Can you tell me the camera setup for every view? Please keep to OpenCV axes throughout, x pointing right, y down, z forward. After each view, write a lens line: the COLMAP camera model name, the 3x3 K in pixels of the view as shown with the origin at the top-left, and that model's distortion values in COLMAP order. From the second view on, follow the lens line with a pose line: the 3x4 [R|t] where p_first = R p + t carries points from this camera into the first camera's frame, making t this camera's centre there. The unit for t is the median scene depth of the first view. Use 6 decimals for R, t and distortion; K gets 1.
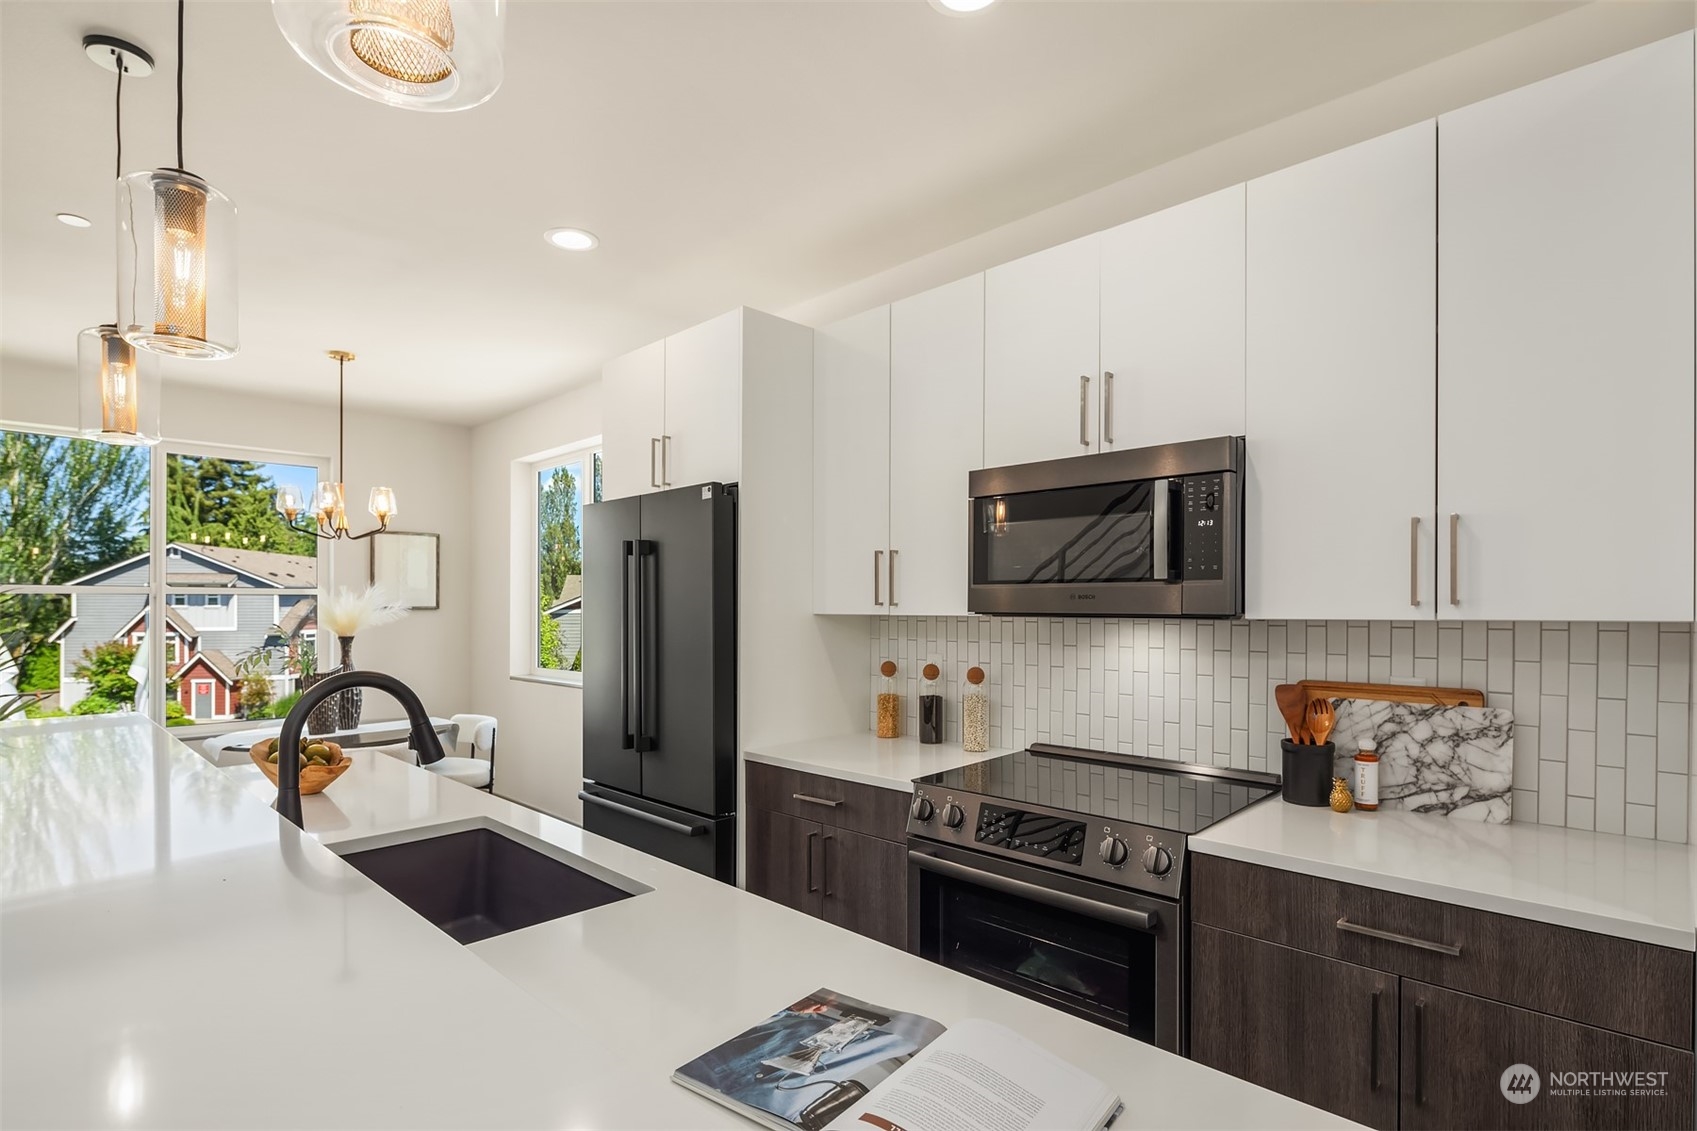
lens RADIAL K [[830.6, 0, 849.2], [0, 830.6, 598.5], [0, 0, 1]] dist [0.002725, -0.003628]
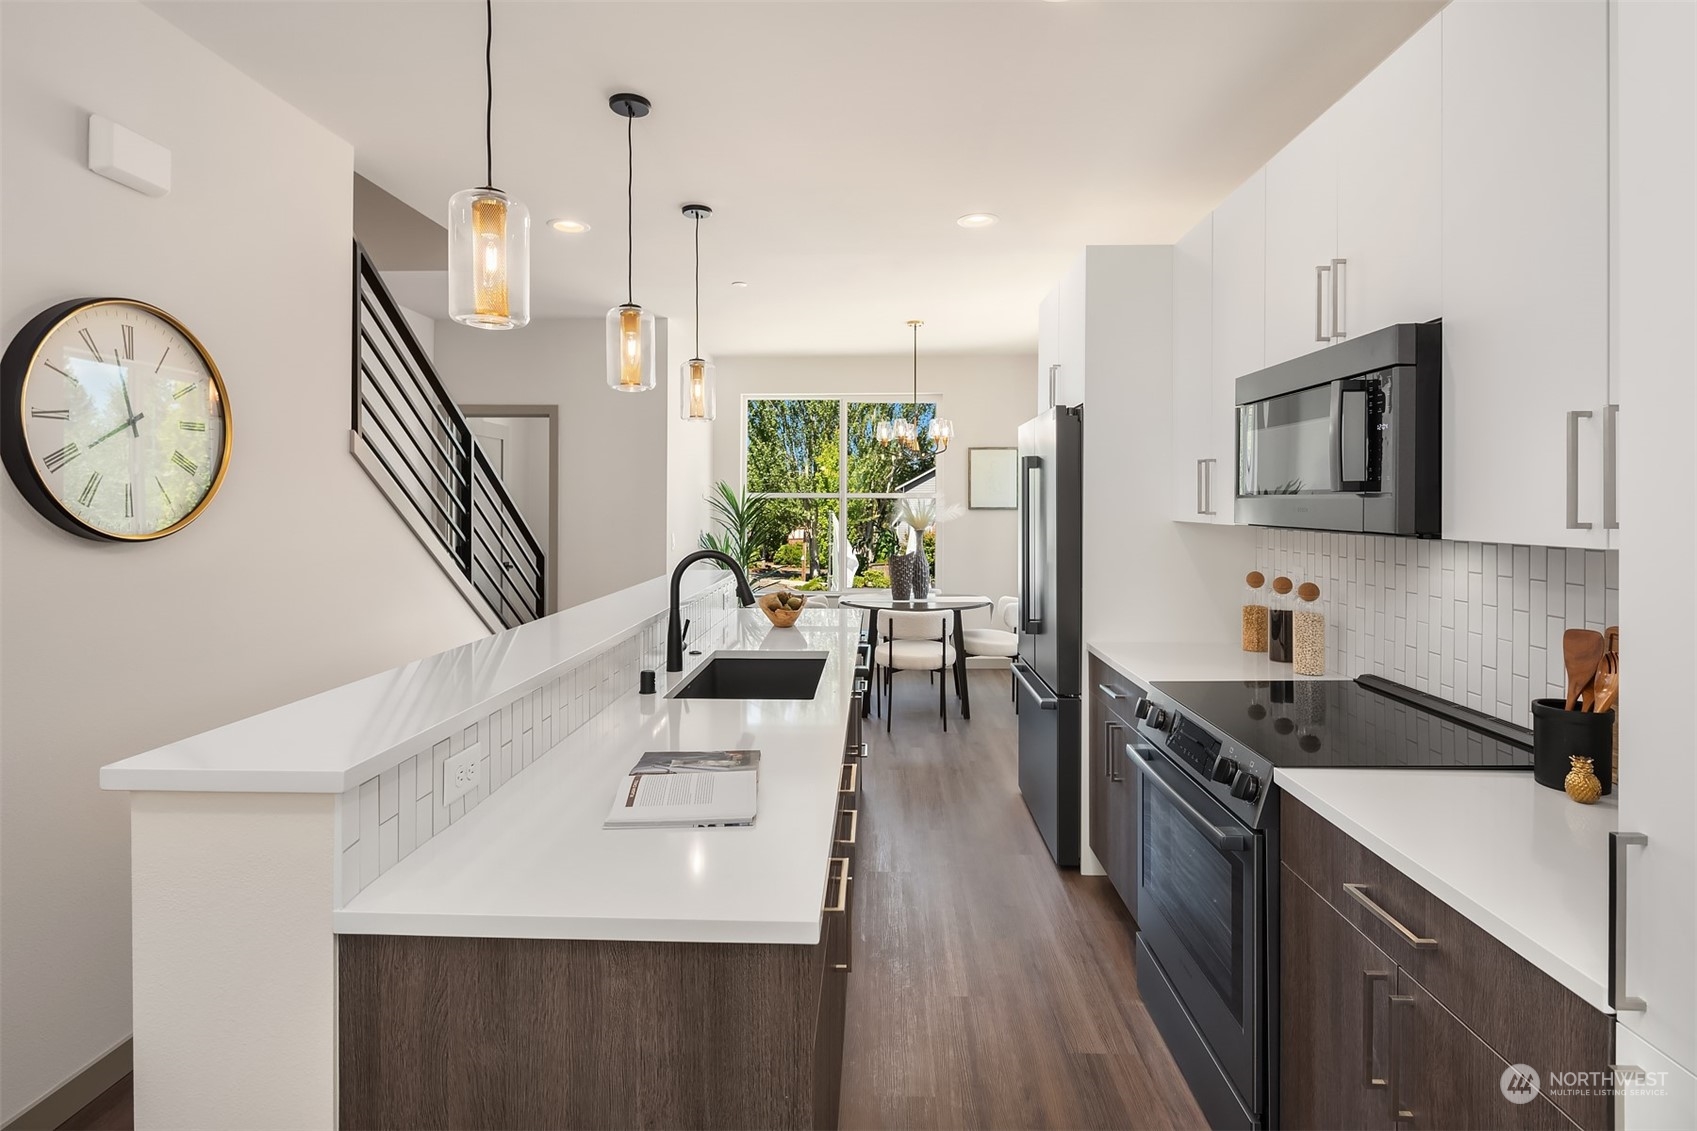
lens RADIAL K [[830.6, 0, 843.8], [0, 830.6, 499.2], [0, 0, 1]] dist [0.002725, -0.003628]
pose [[0.668249, -0.000044, -0.743938, 0.468921], [0.003758, 0.999987, 0.003317, -0.013999], [0.743928, -0.005012, 0.668241, 0.005426]]
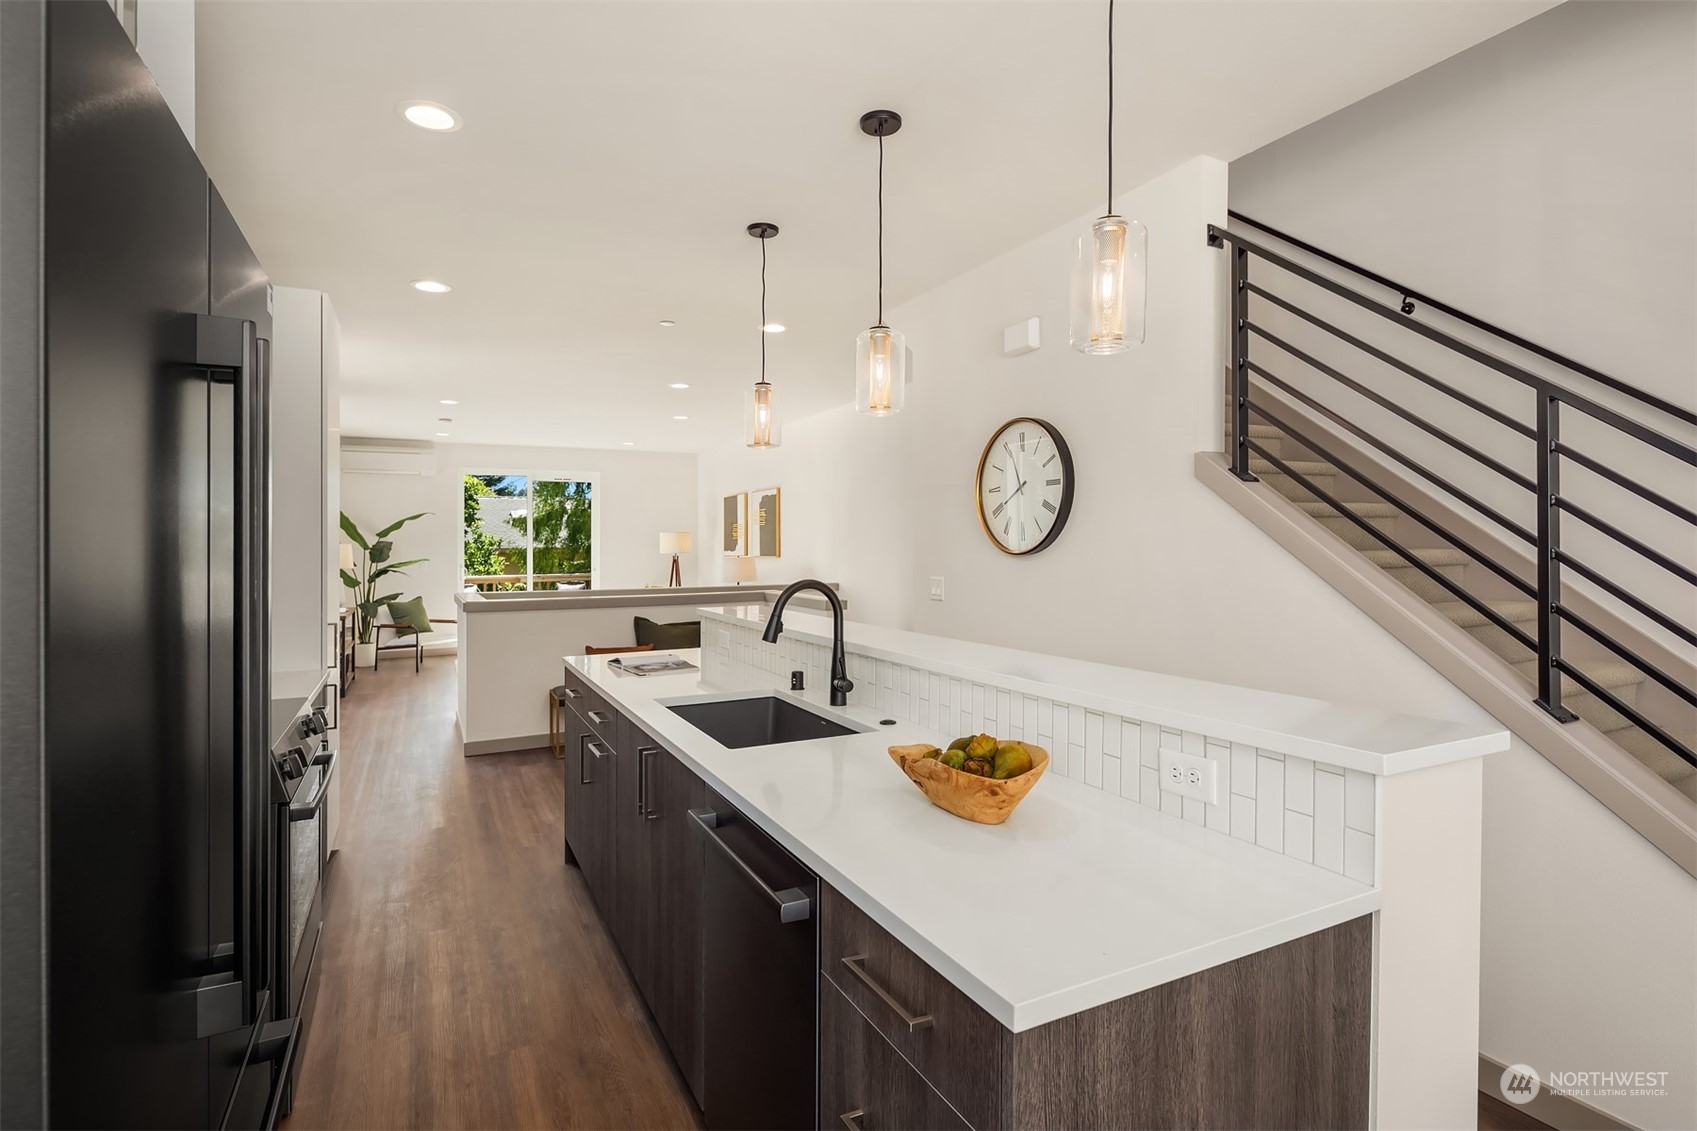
lens RADIAL K [[830.6, 0, 842.3], [0, 830.6, 553.4], [0, 0, 1]] dist [0.002725, -0.003628]
pose [[-0.947934, 0.004961, 0.318428, -0.589522], [0.005893, 0.999981, 0.001964, 0.014648], [-0.318412, 0.003738, -0.947945, 1.268756]]
